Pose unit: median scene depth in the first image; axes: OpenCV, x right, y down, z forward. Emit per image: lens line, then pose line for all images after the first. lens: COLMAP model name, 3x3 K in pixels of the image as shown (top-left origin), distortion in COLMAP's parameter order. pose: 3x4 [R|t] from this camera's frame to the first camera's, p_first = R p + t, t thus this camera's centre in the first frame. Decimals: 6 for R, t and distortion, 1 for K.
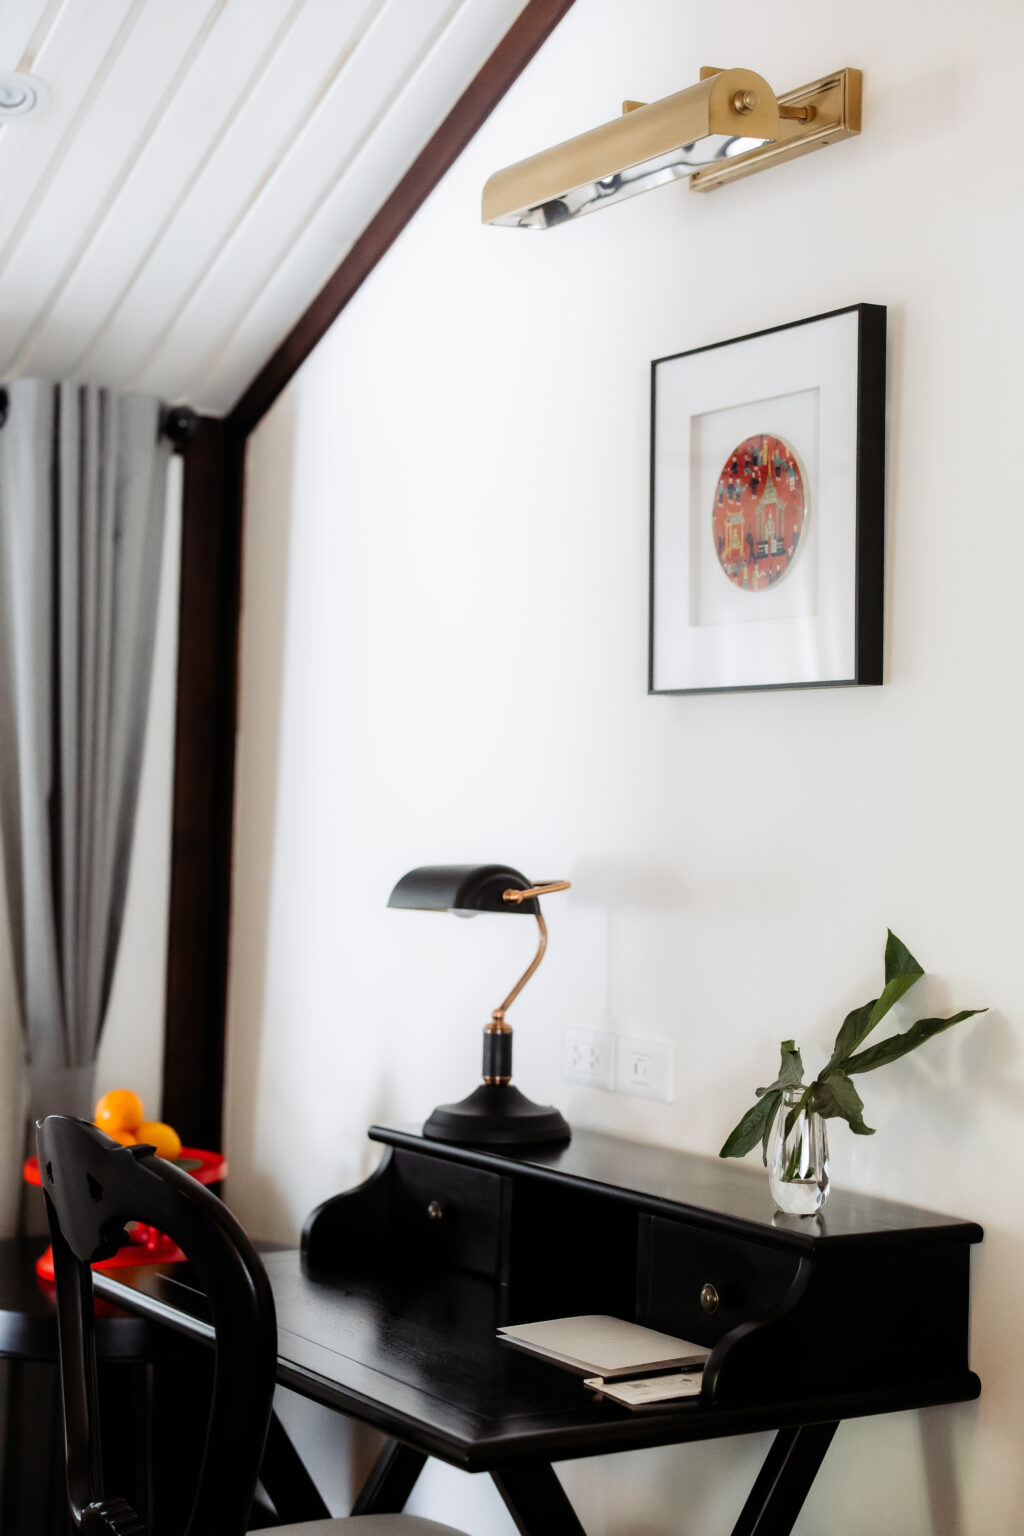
lens RADIAL K [[2177.7, 0, 512.0], [0, 2177.7, 768.0], [0, 0, 1]] dist [-0.115739, -0.013602]
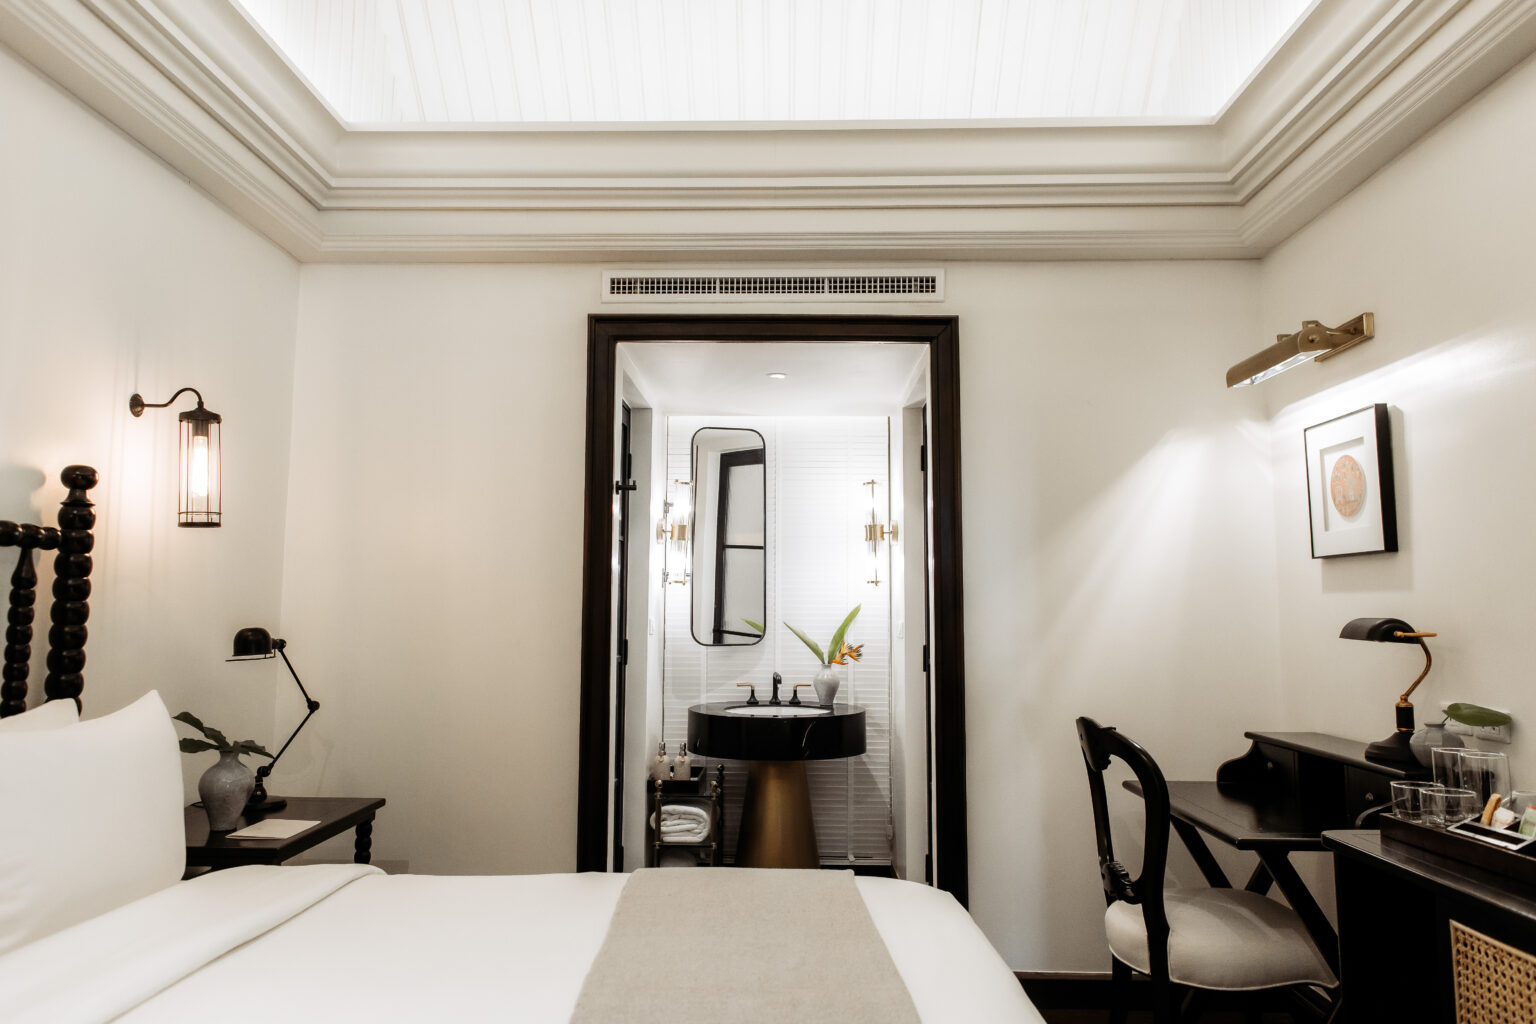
lens RADIAL K [[1048.2, 0, 768.0], [0, 1048.2, 512.0], [0, 0, 1]] dist [0.000302, 0.000251]
pose [[0.824303, -0.088933, -0.559121, 0.179861], [0.052645, 0.995347, -0.080704, -0.017250], [0.563696, 0.037089, 0.825149, -0.313637]]
